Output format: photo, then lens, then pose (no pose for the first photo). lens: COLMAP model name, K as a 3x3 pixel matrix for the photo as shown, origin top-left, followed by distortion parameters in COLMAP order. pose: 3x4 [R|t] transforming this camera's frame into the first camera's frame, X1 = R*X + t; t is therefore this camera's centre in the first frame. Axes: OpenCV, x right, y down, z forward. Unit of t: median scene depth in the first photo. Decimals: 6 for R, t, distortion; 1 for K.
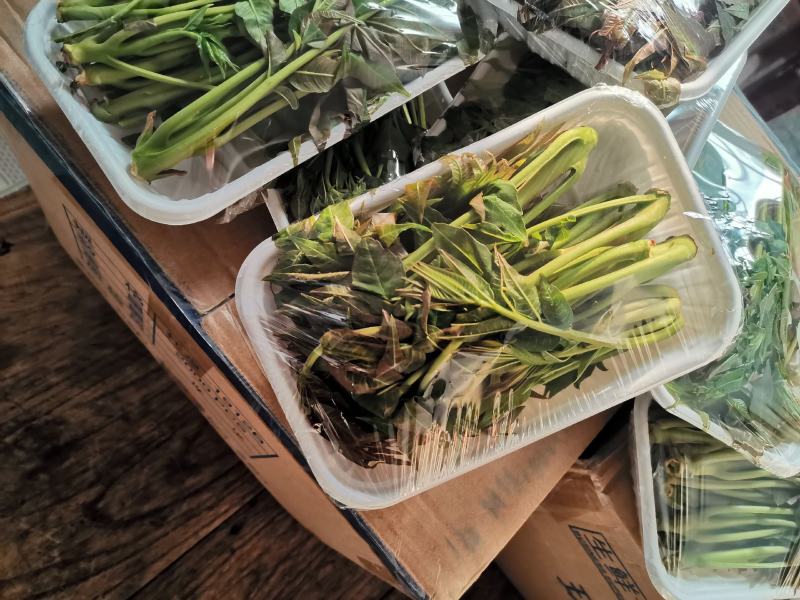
lens RADIAL K [[609.3, 0, 400.0], [0, 609.3, 300.0], [0, 0, 1]] dist [0.020419, -0.007599]
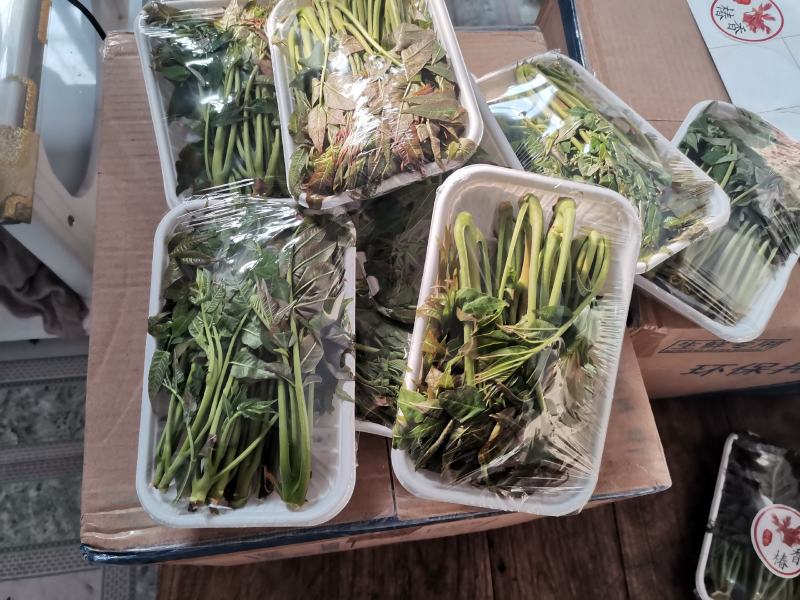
lens RADIAL K [[609.3, 0, 400.0], [0, 609.3, 300.0], [0, 0, 1]] dist [0.020419, -0.007599]
pose [[0.564841, -0.824464, 0.034855, 0.024688], [0.819902, 0.565492, 0.089331, -0.397363], [-0.093360, -0.021881, 0.995392, -0.352319]]
